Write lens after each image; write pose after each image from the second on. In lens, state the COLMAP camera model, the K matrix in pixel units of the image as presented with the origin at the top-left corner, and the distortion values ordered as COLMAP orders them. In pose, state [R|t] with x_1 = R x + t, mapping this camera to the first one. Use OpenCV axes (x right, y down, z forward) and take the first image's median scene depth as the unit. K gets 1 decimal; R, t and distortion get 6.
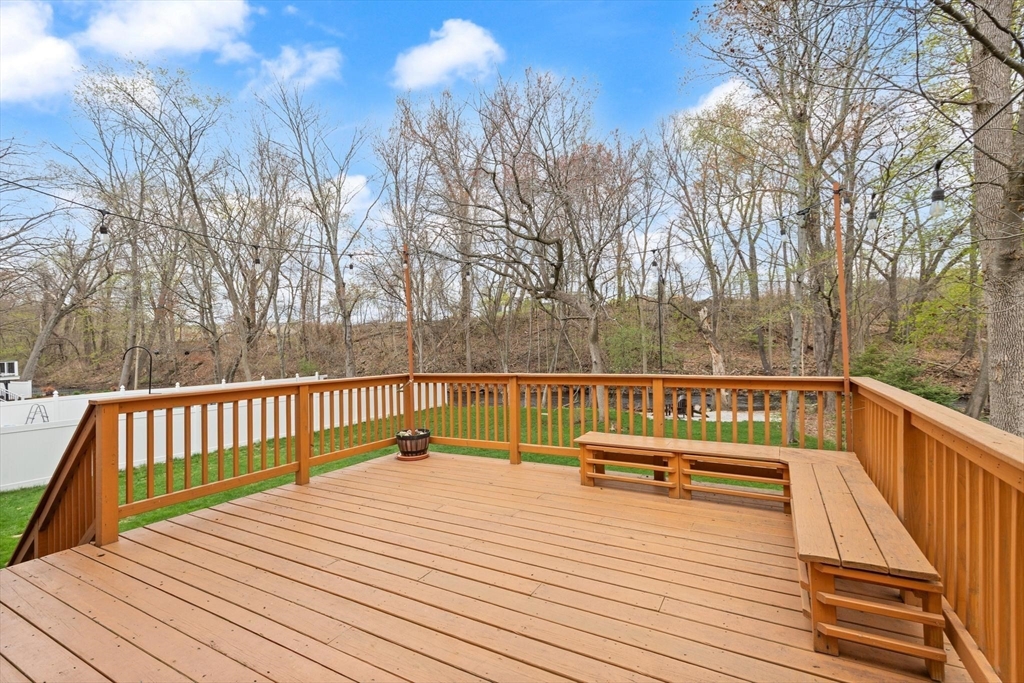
lens RADIAL K [[468.3, 0, 514.8], [0, 468.3, 349.0], [0, 0, 1]] dist [0.003972, -0.000392]
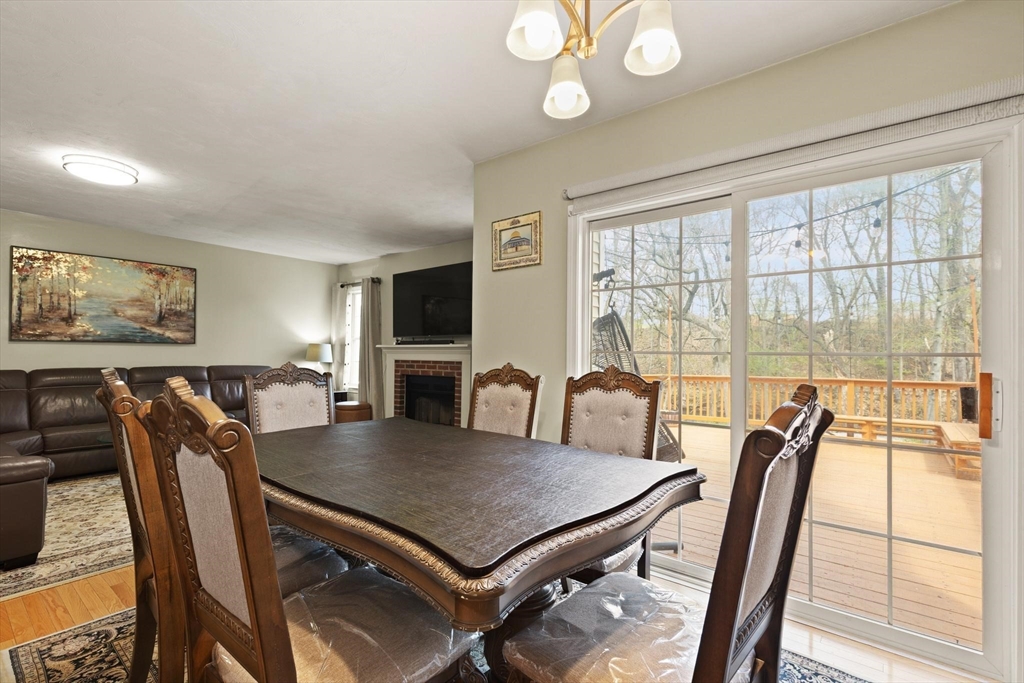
lens RADIAL K [[468.3, 0, 514.8], [0, 468.3, 349.0], [0, 0, 1]] dist [0.003972, -0.000392]
pose [[0.982645, 0.031652, -0.182777, -0.081465], [-0.037311, 0.998922, -0.027606, 0.005390], [0.181706, 0.033946, 0.982767, -0.125391]]
